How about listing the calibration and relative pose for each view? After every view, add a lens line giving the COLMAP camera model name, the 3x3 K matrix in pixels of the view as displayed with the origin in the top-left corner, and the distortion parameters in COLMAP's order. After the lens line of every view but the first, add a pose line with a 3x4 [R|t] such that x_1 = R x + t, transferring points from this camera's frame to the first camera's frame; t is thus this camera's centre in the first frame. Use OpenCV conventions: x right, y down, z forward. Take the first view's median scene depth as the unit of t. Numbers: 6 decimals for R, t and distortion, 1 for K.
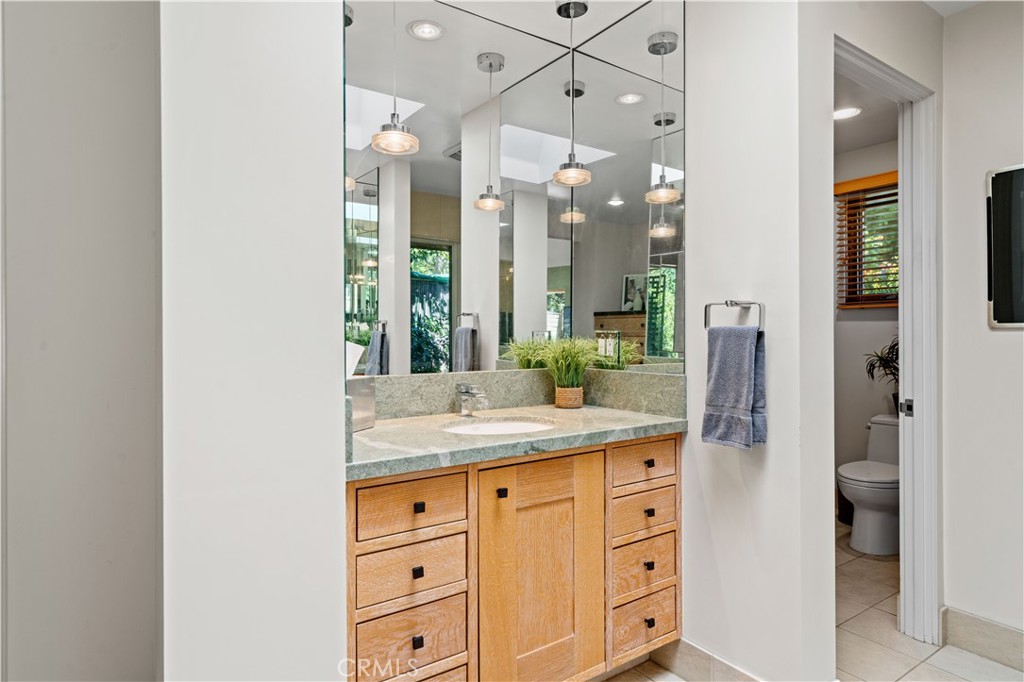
lens RADIAL K [[567.5, 0, 512.0], [0, 567.5, 341.0], [0, 0, 1]] dist [0.004583, -0.000294]
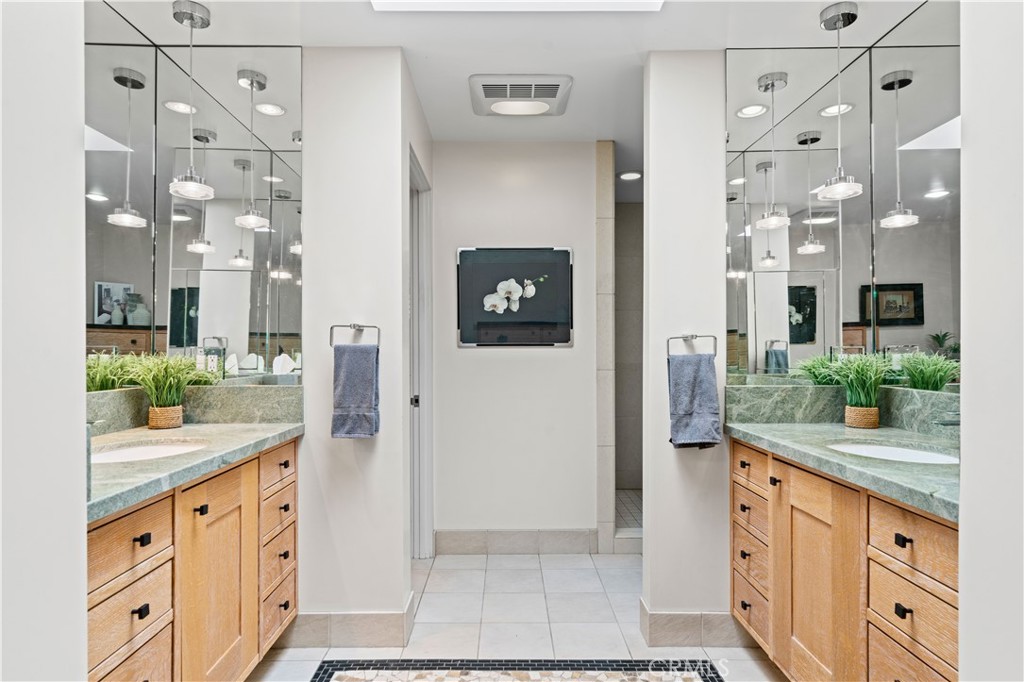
lens RADIAL K [[560.3, 0, 507.9], [0, 560.3, 349.3], [0, 0, 1]] dist [0.000490, -0.000163]
pose [[0.556789, 0.002009, 0.830652, -0.435342], [0.009929, 0.999910, -0.009073, 0.000125], [-0.830595, 0.013300, 0.556719, 0.004799]]
